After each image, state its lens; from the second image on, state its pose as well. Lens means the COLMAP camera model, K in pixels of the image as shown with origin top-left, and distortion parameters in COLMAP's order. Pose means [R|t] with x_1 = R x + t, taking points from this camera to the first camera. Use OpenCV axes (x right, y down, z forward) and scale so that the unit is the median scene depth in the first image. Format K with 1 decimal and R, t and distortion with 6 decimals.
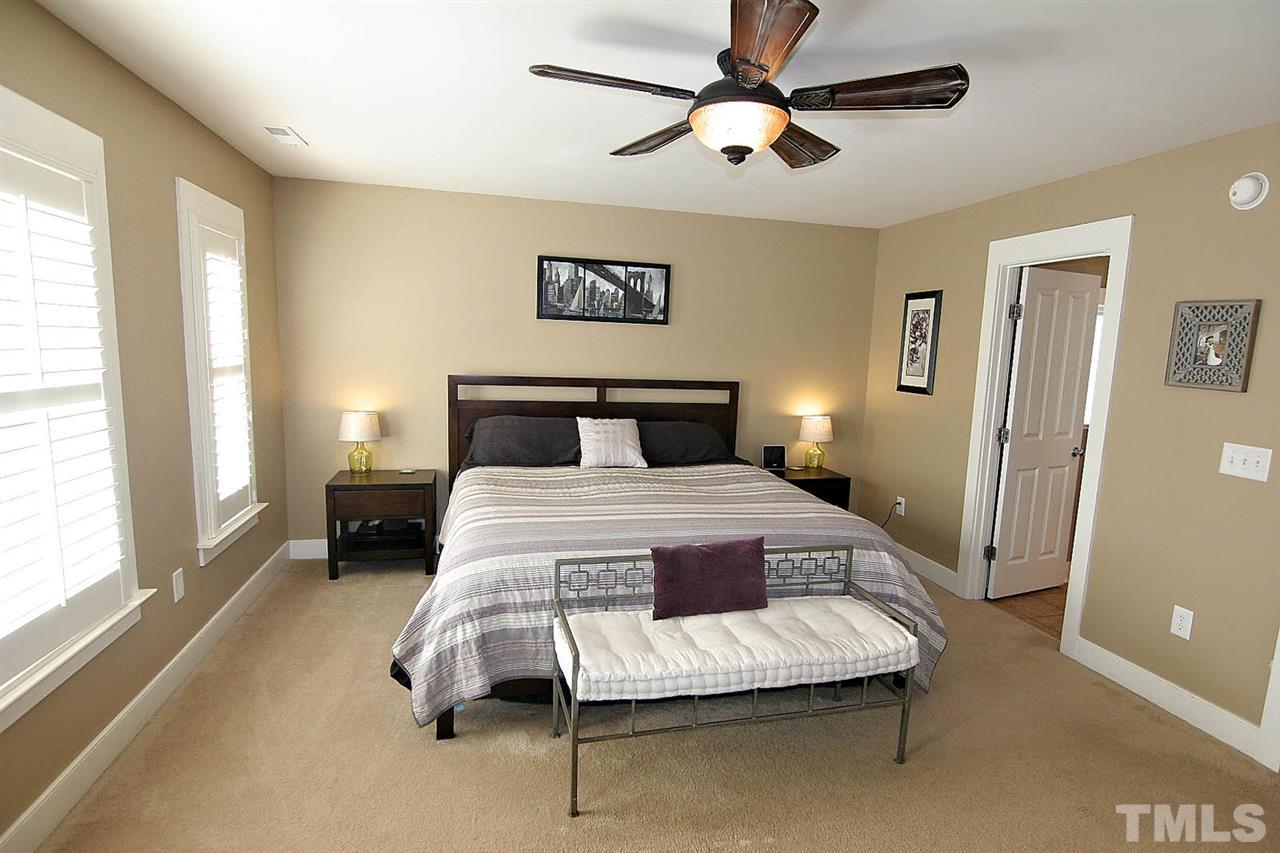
lens RADIAL K [[647.3, 0, 639.3], [0, 647.3, 436.3], [0, 0, 1]] dist [-0.005651, -0.010600]
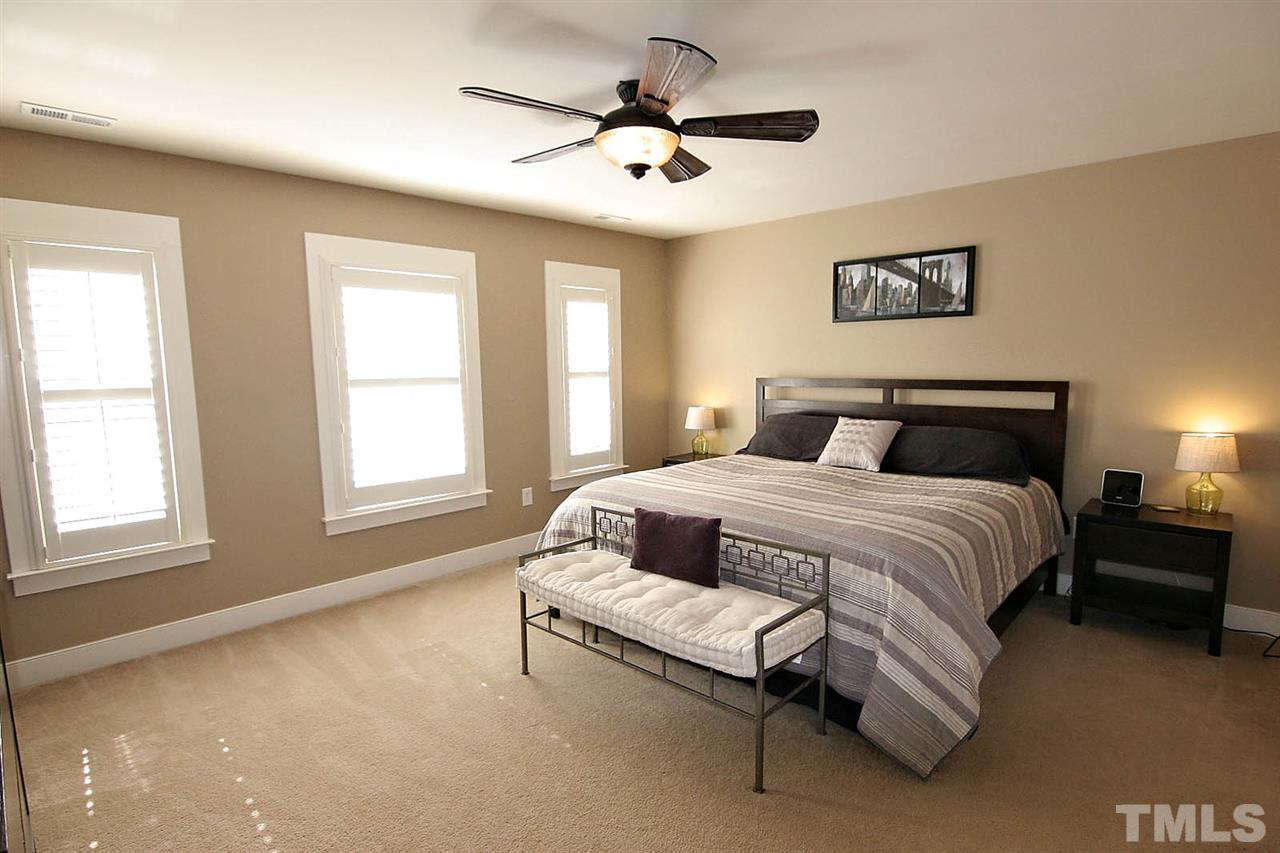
lens RADIAL K [[647.3, 0, 640.3], [0, 647.3, 425.3], [0, 0, 1]] dist [-0.005651, -0.010600]
pose [[0.536026, 0.041219, -0.843194, 0.559234], [-0.083939, 0.996460, -0.004649, 0.013726], [0.840018, 0.073269, 0.537589, 0.191283]]
